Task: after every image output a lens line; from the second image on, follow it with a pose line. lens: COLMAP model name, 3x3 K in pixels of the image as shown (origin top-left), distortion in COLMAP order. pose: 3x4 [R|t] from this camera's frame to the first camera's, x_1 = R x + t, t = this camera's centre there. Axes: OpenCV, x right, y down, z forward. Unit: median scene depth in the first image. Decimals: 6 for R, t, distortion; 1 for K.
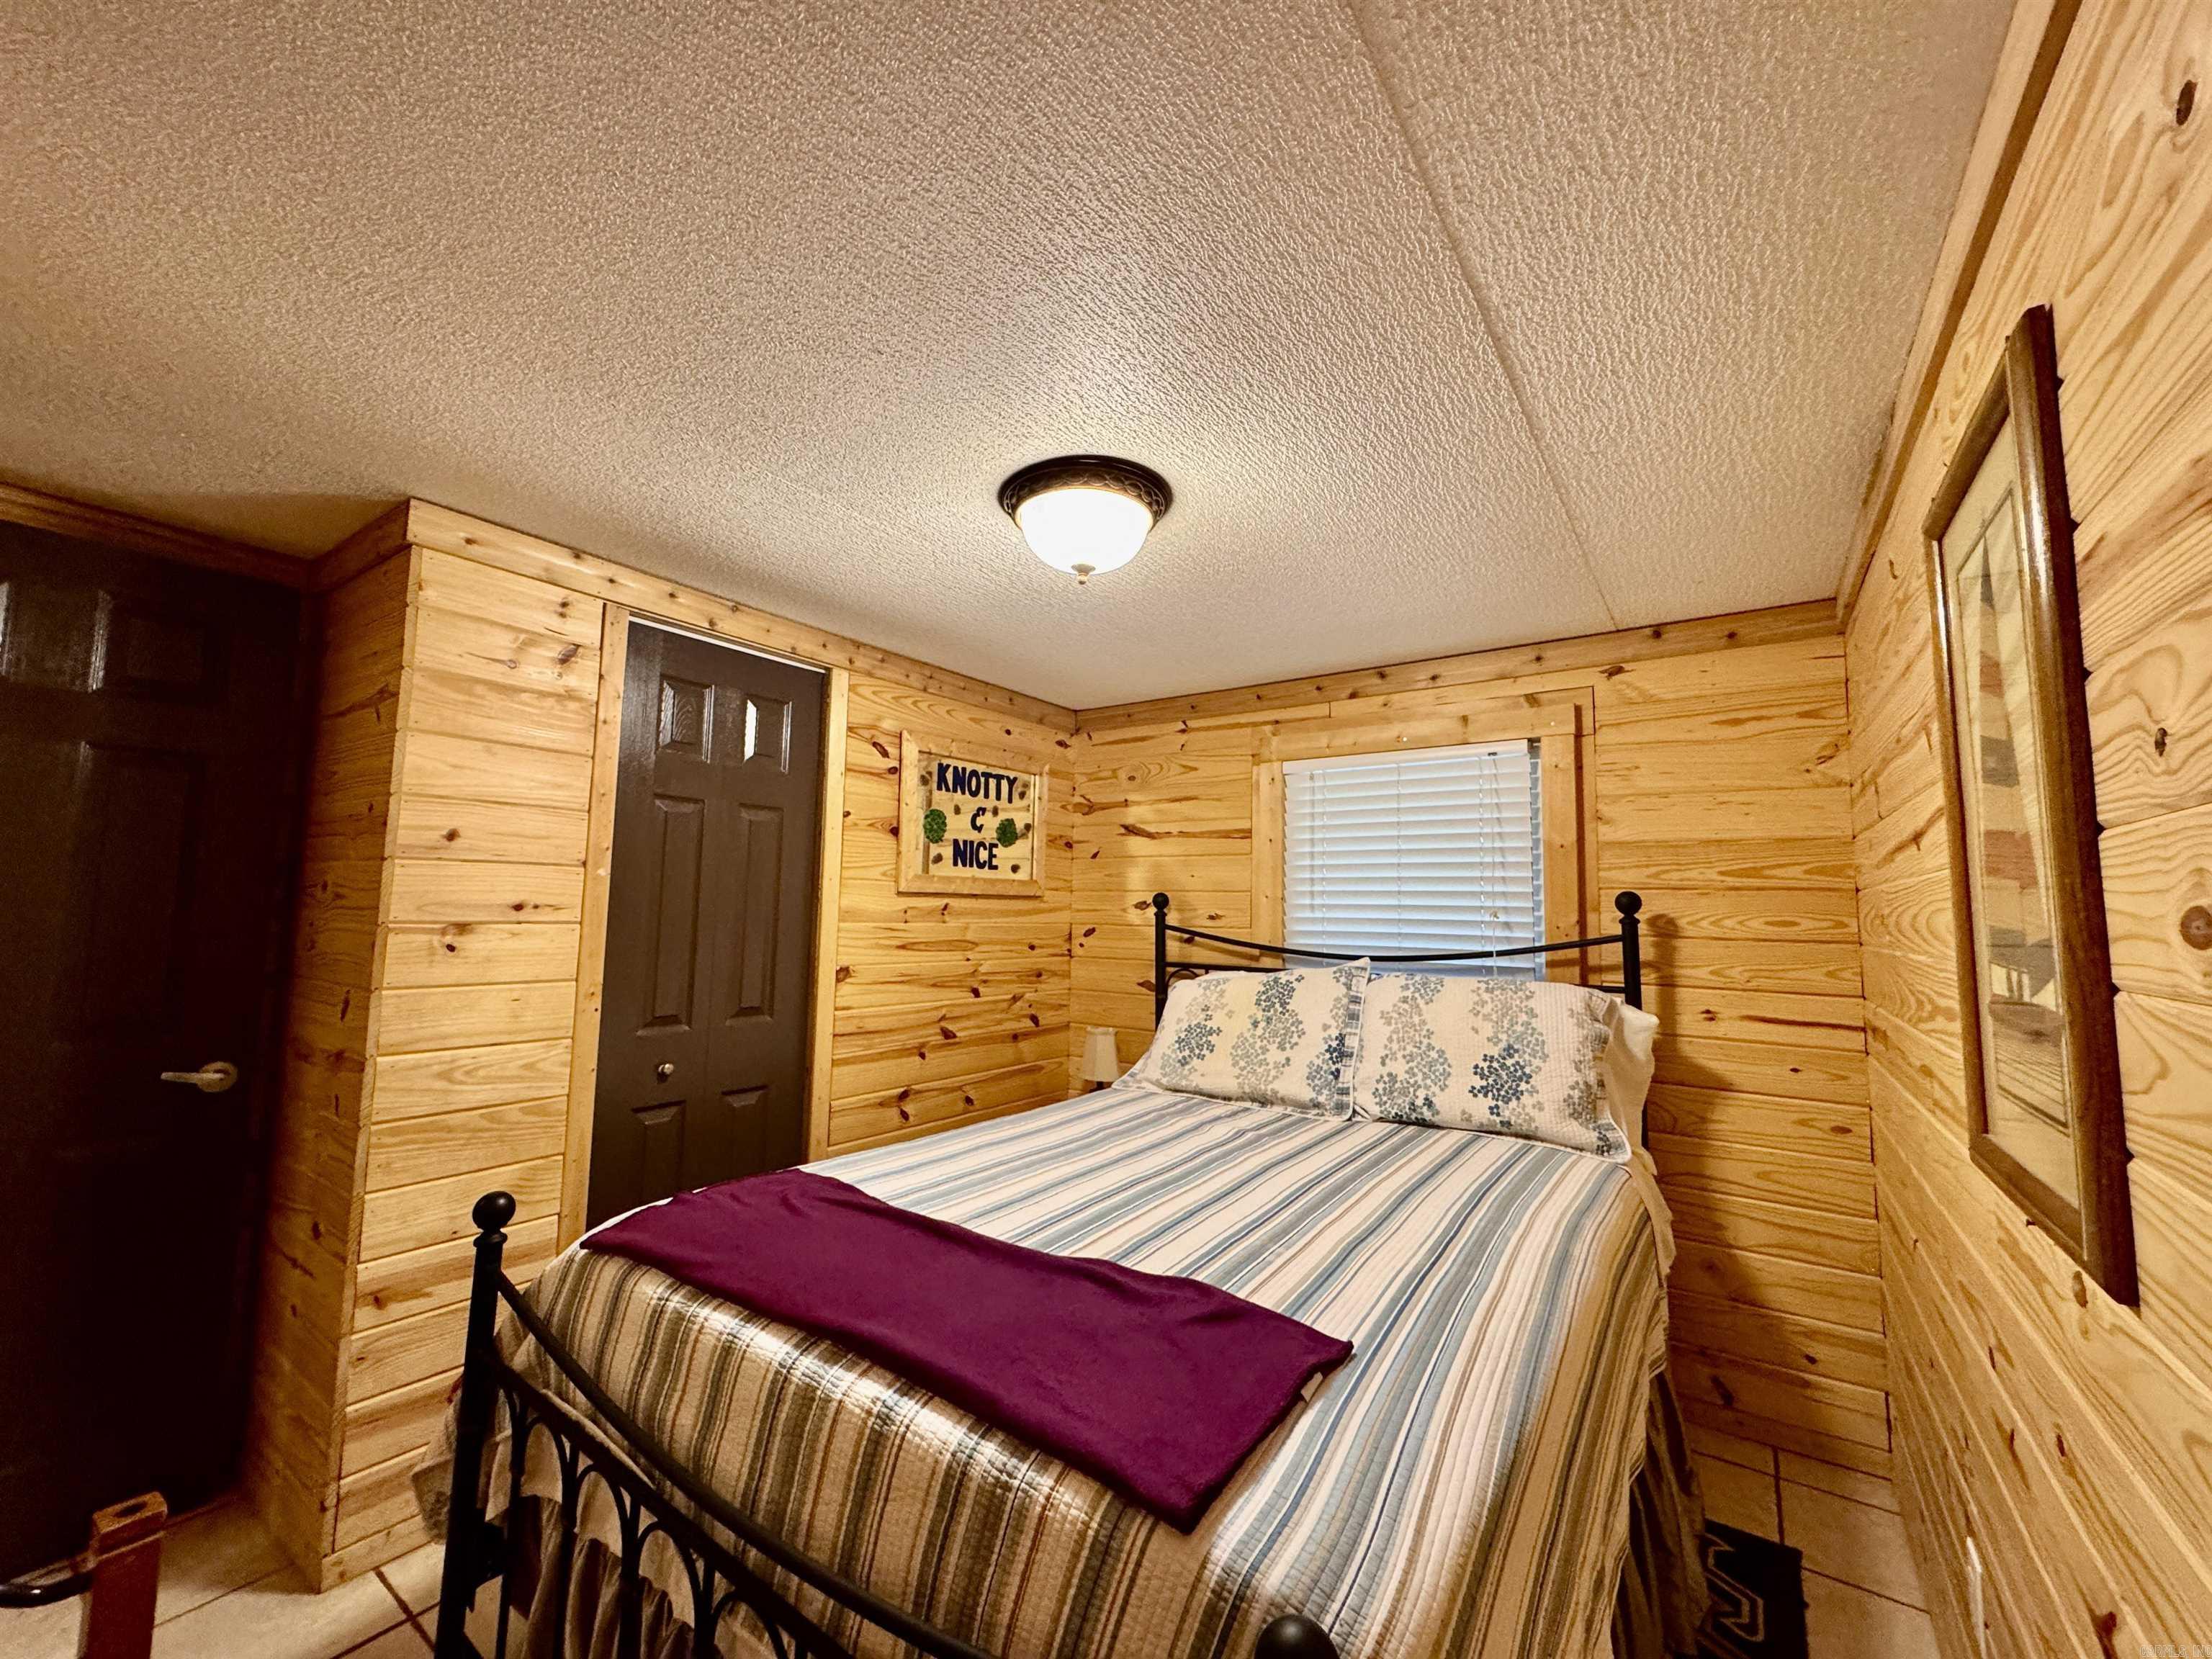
lens RADIAL K [[882.3, 0, 1106.1], [0, 882.3, 825.4], [0, 0, 1]] dist [-0.002694, -0.000085]
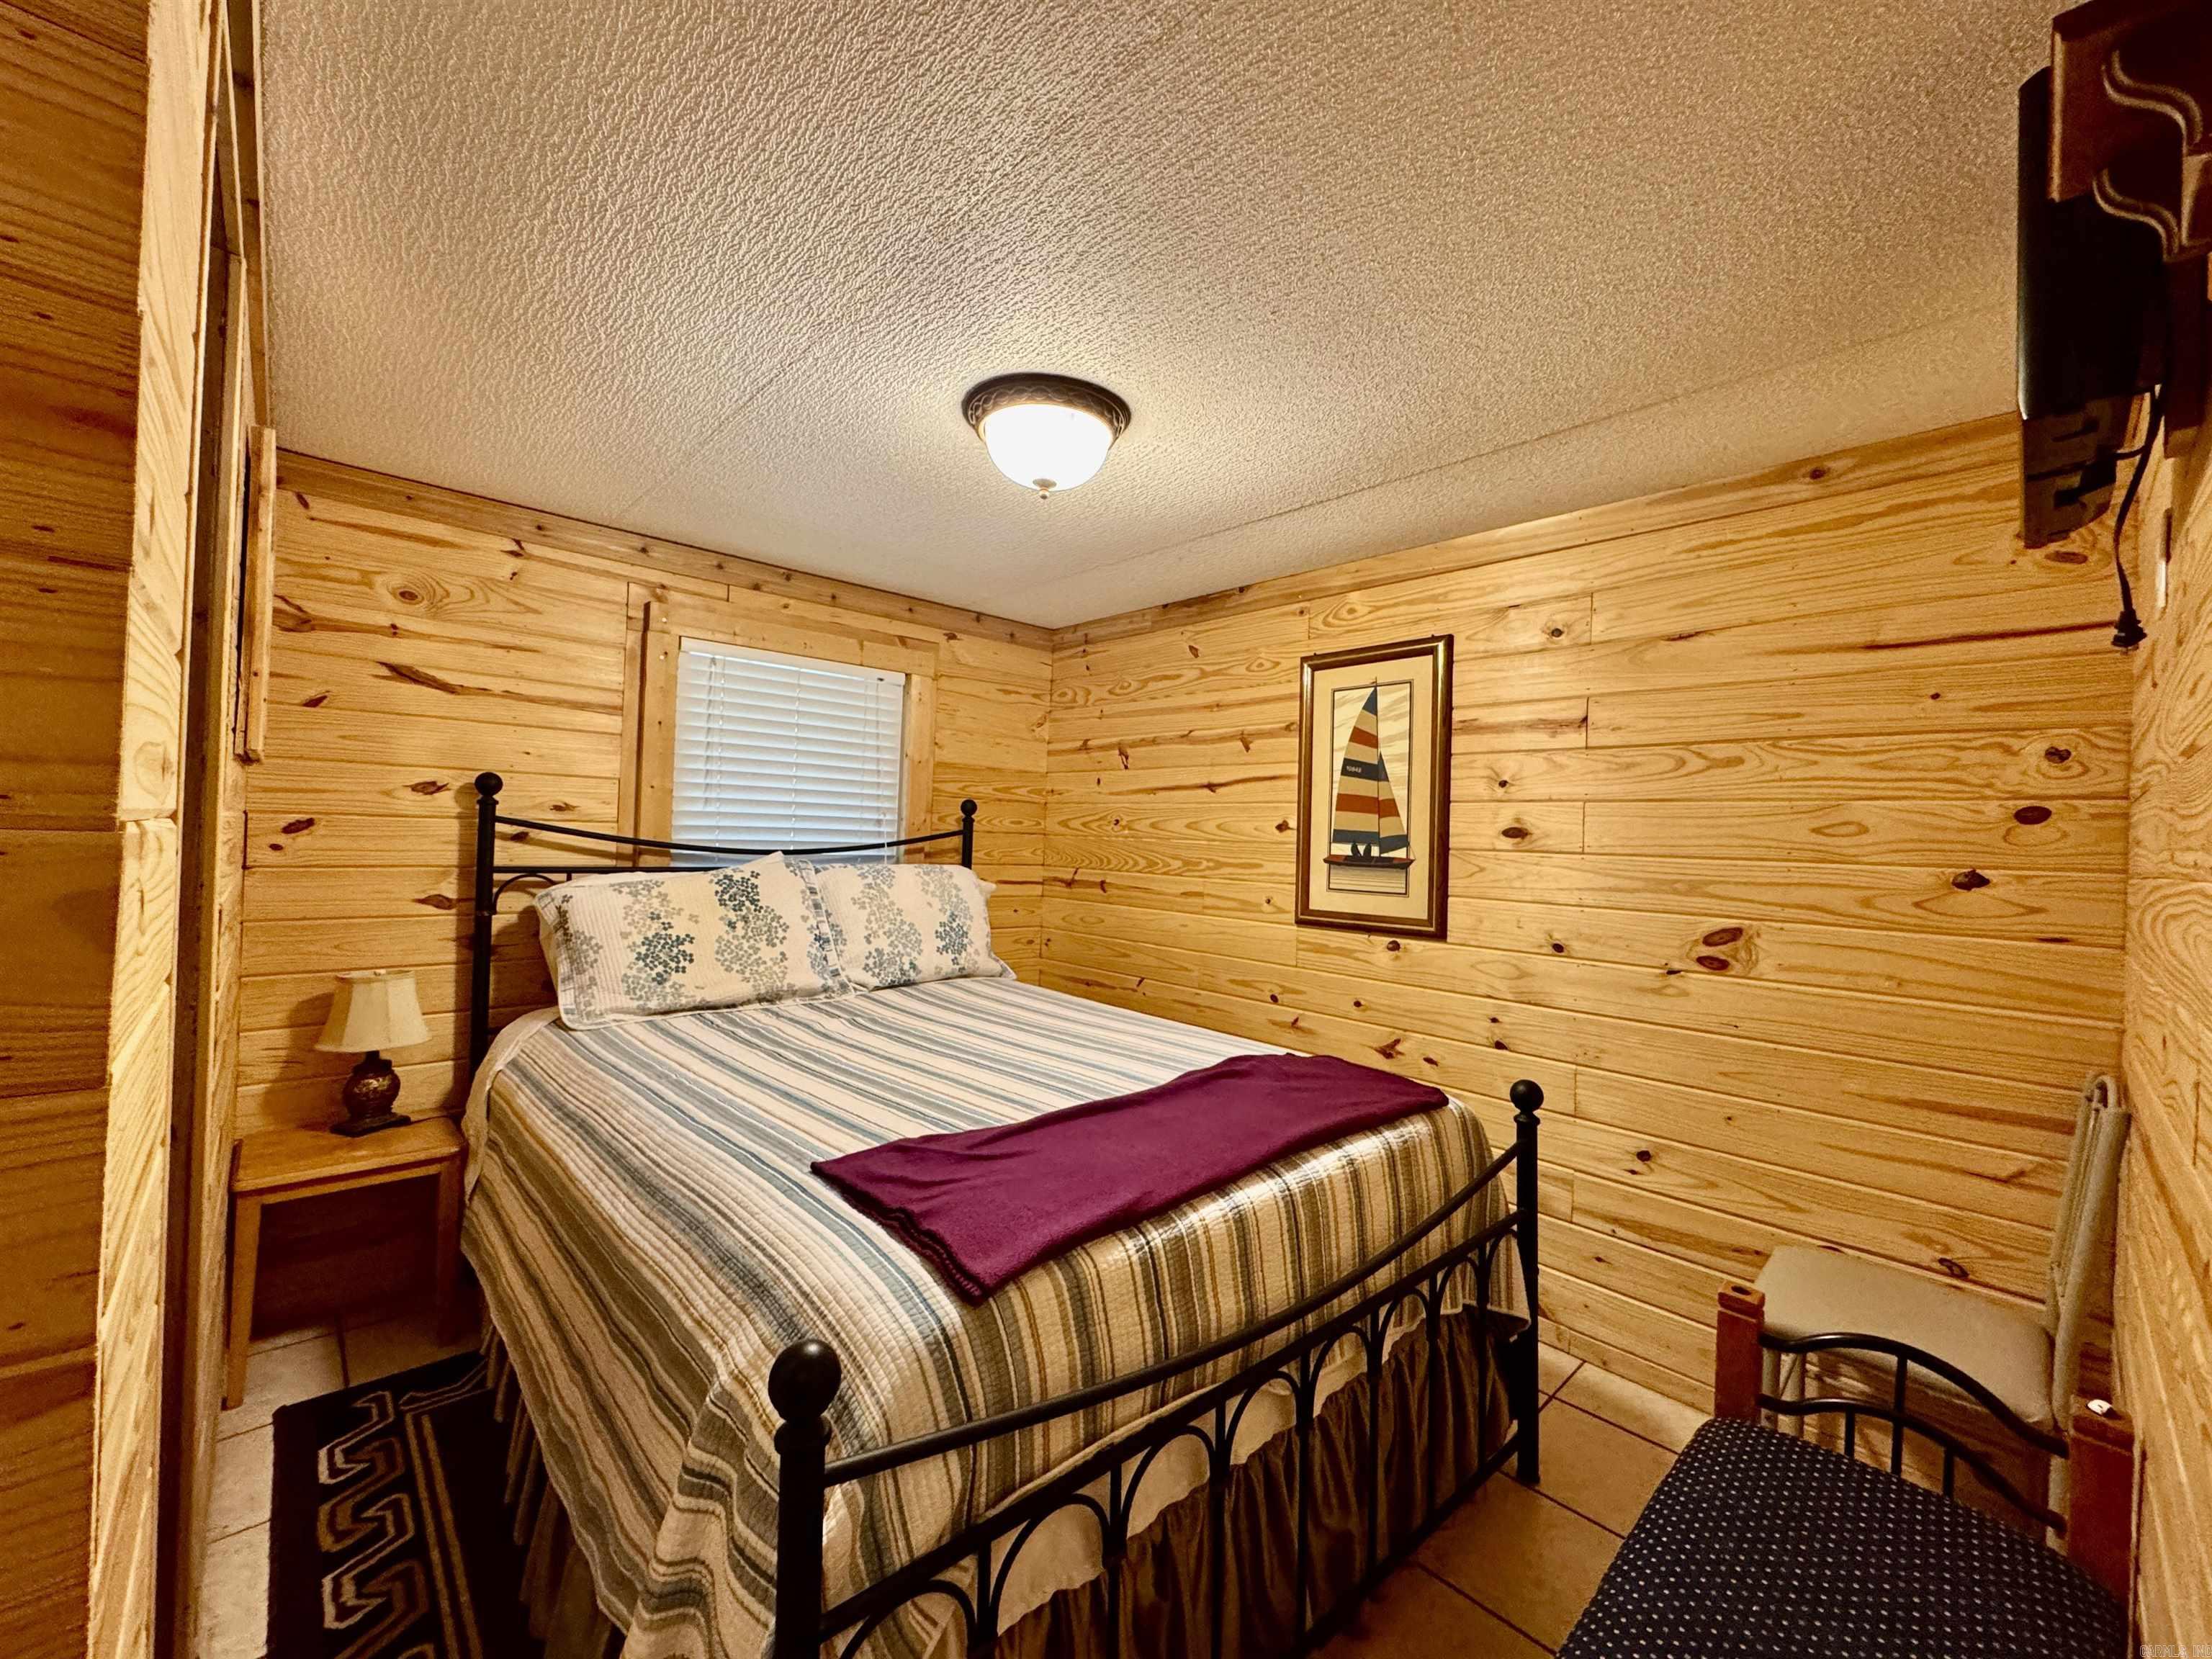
lens RADIAL K [[882.3, 0, 1105.2], [0, 882.3, 826.4], [0, 0, 1]] dist [-0.002694, -0.000085]
pose [[0.199445, -0.002057, 0.979907, -0.710446], [-0.124975, 0.991778, 0.027518, 0.048258], [-0.971907, -0.127953, 0.197548, 0.468406]]
